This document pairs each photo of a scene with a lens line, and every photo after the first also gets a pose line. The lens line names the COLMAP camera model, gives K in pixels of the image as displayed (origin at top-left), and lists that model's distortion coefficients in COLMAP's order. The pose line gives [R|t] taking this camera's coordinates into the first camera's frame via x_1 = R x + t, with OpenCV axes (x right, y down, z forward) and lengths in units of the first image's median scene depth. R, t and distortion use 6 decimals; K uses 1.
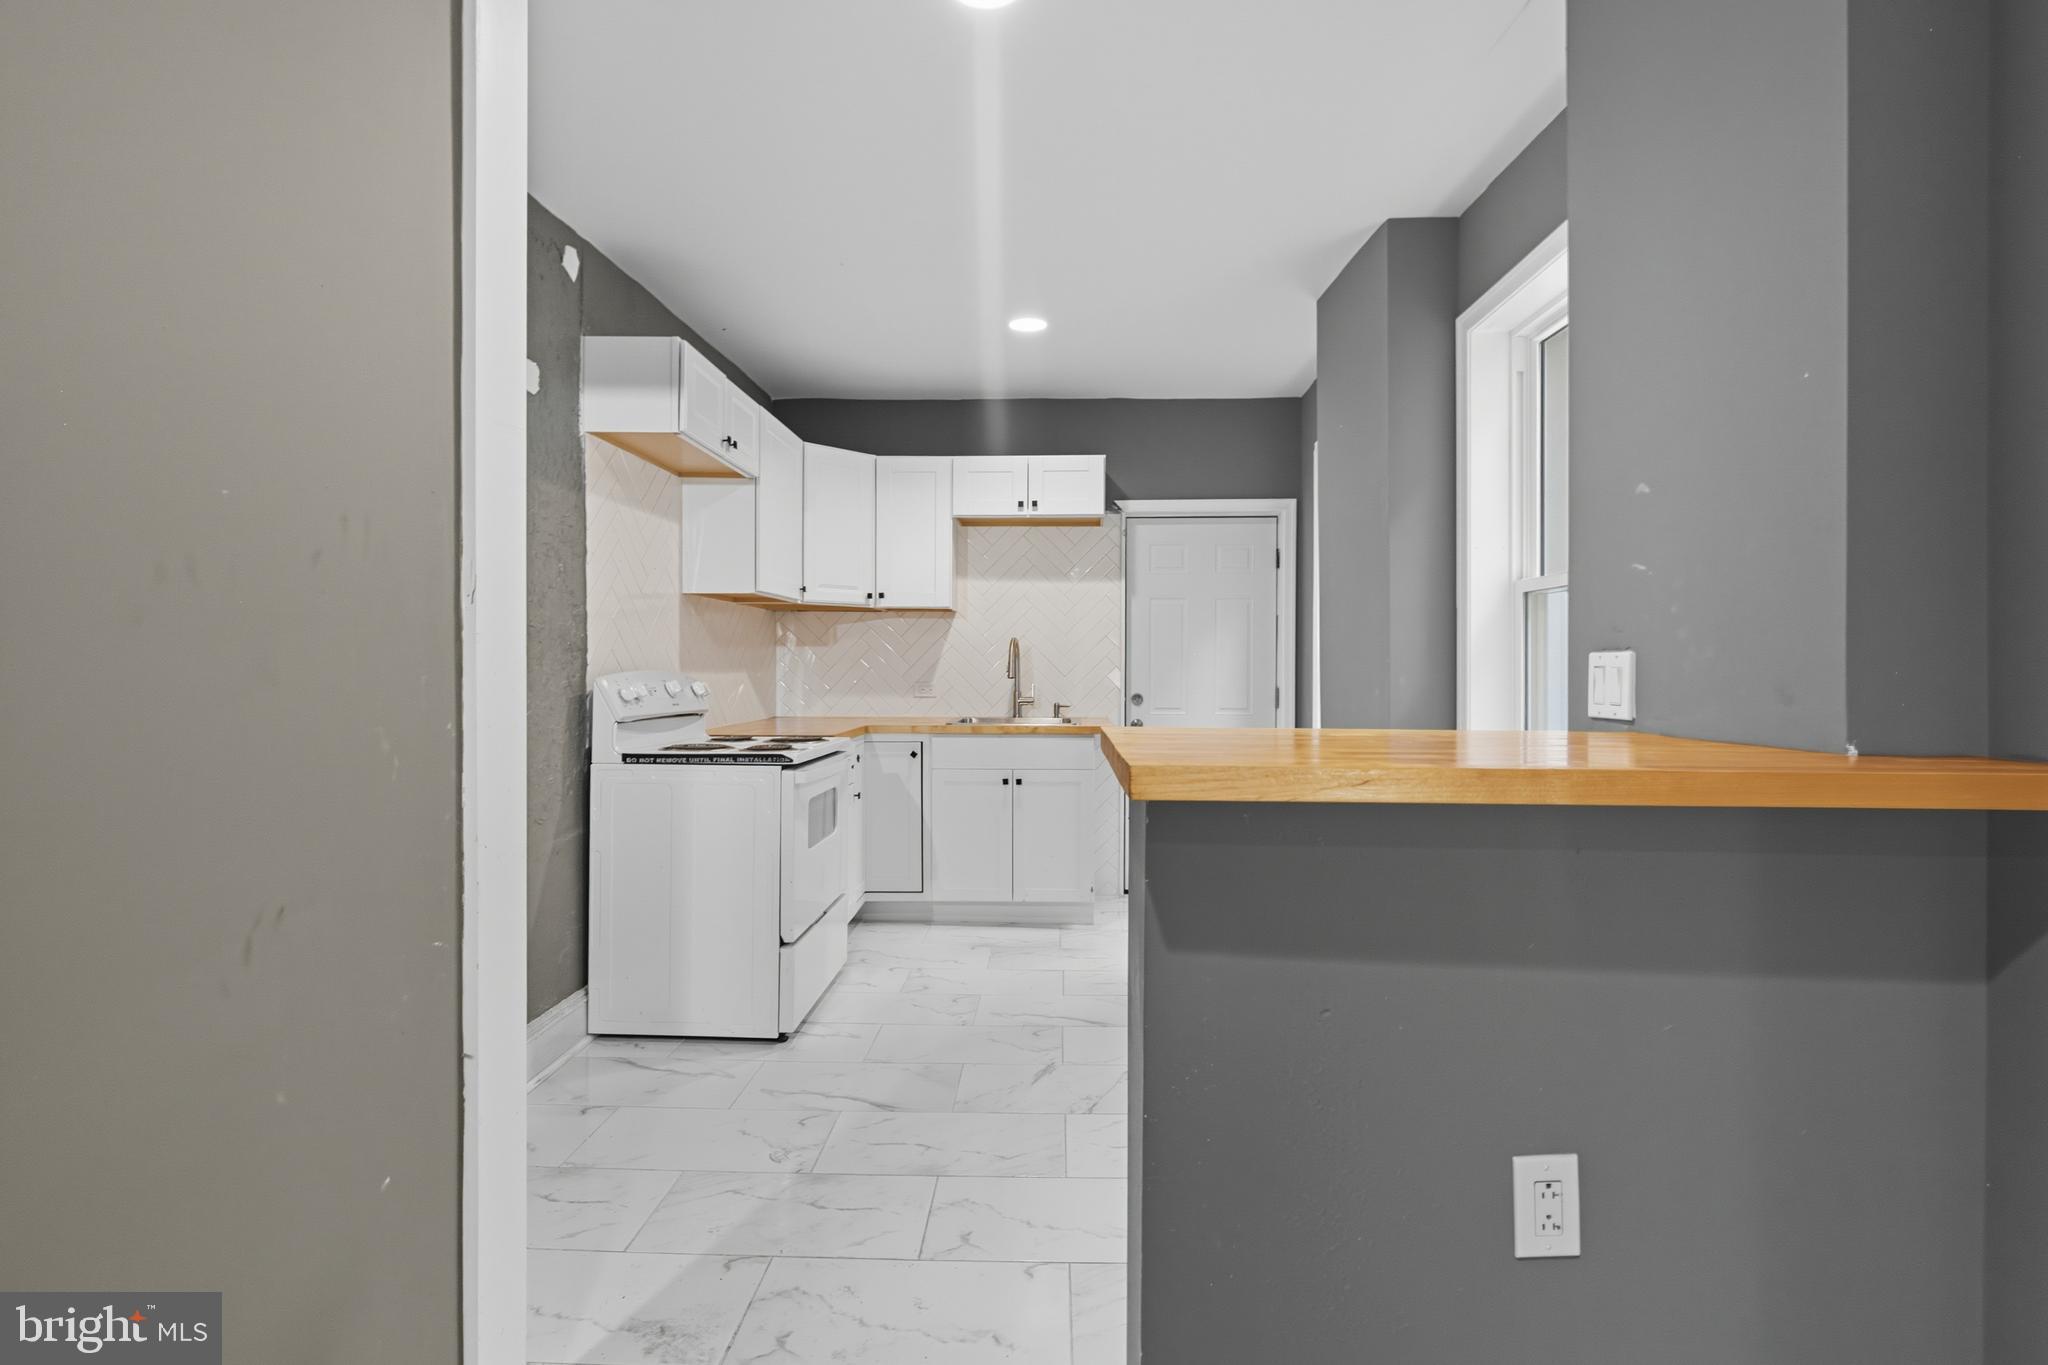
lens RADIAL K [[930.6, 0, 1026.0], [0, 930.6, 672.2], [0, 0, 1]] dist [-0.027127, -0.000073]
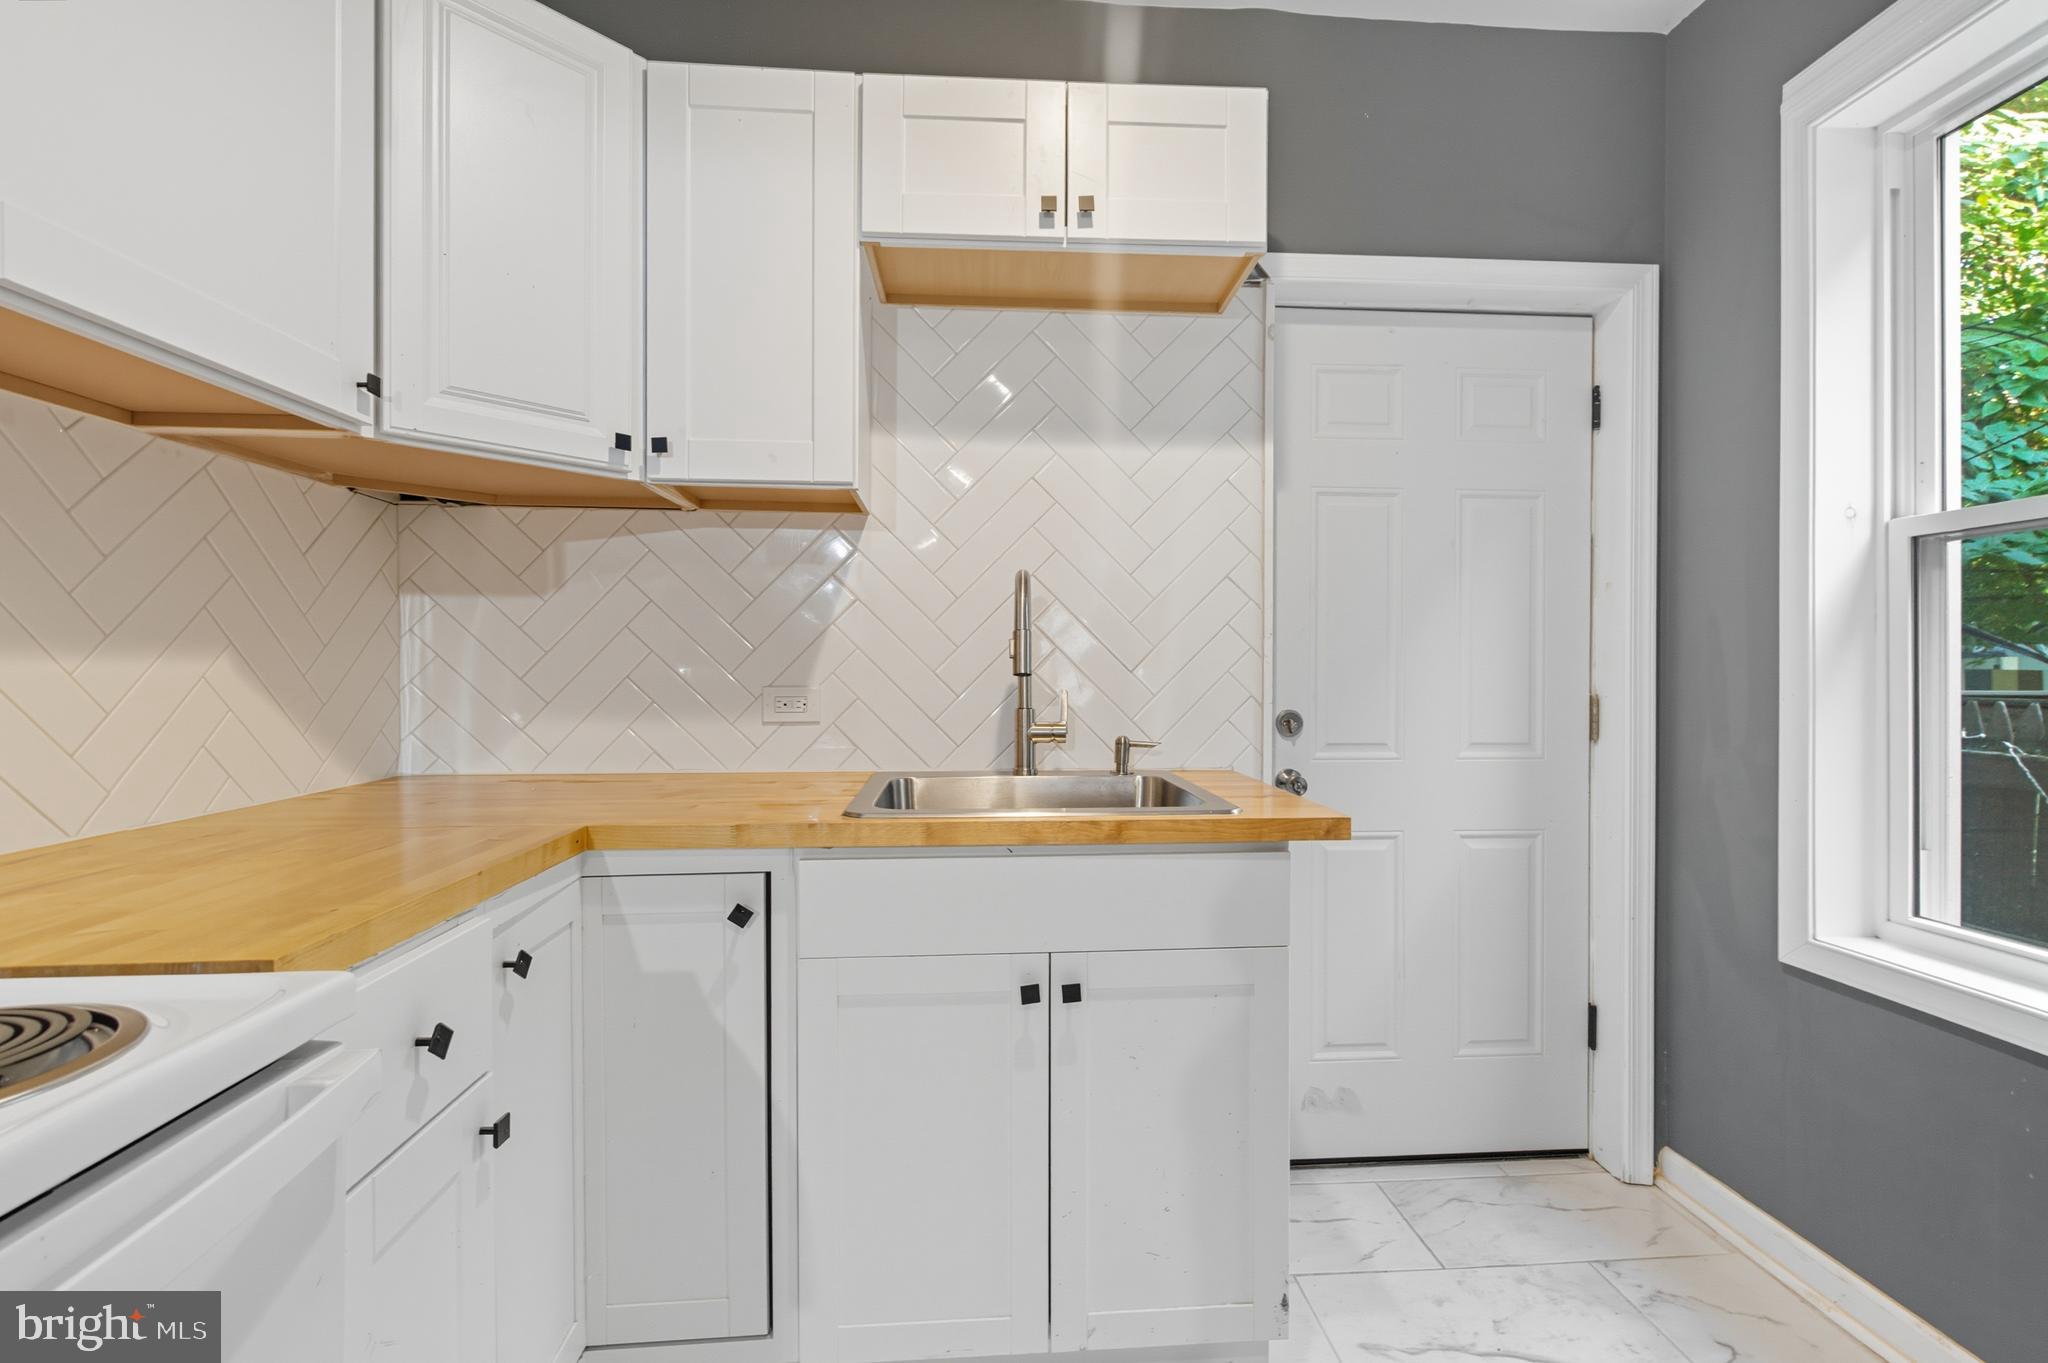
lens RADIAL K [[930.6, 0, 1029.4], [0, 930.6, 679.3], [0, 0, 1]] dist [-0.027127, -0.000073]
pose [[0.993553, -0.000616, 0.113363, -0.054273], [-0.000039, 0.999983, 0.005775, 0.005955], [-0.113365, -0.005742, 0.993537, 0.626920]]
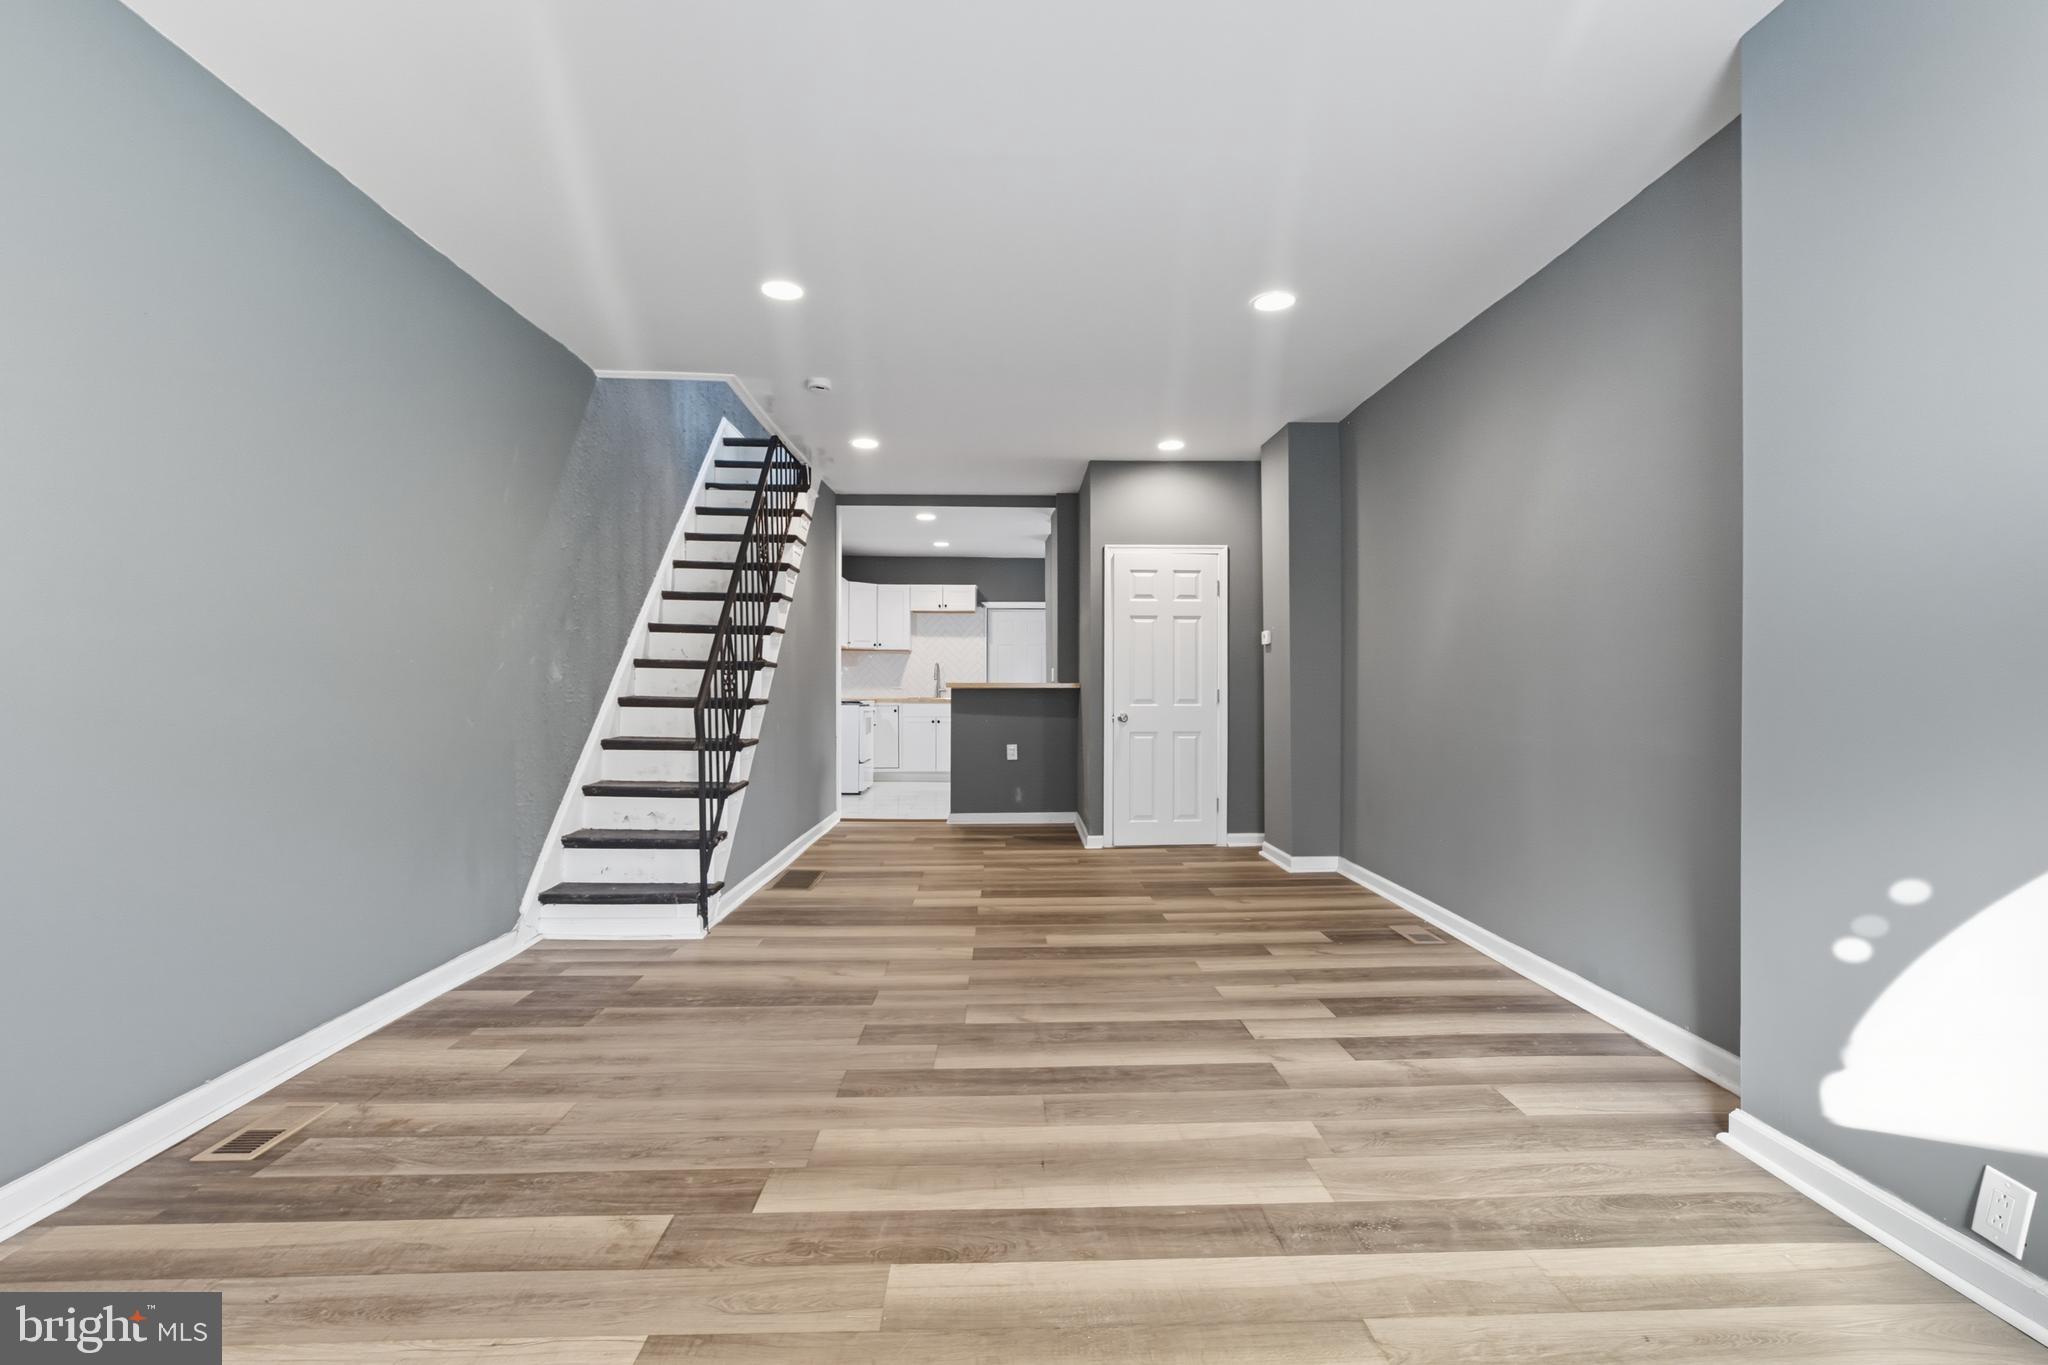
lens RADIAL K [[930.6, 0, 1021.3], [0, 930.6, 686.8], [0, 0, 1]] dist [-0.027127, -0.000073]
pose [[0.998115, -0.003220, 0.061290, 0.054880], [0.003592, 0.999976, -0.005946, 0.038185], [-0.061270, 0.006155, 0.998102, -1.335214]]
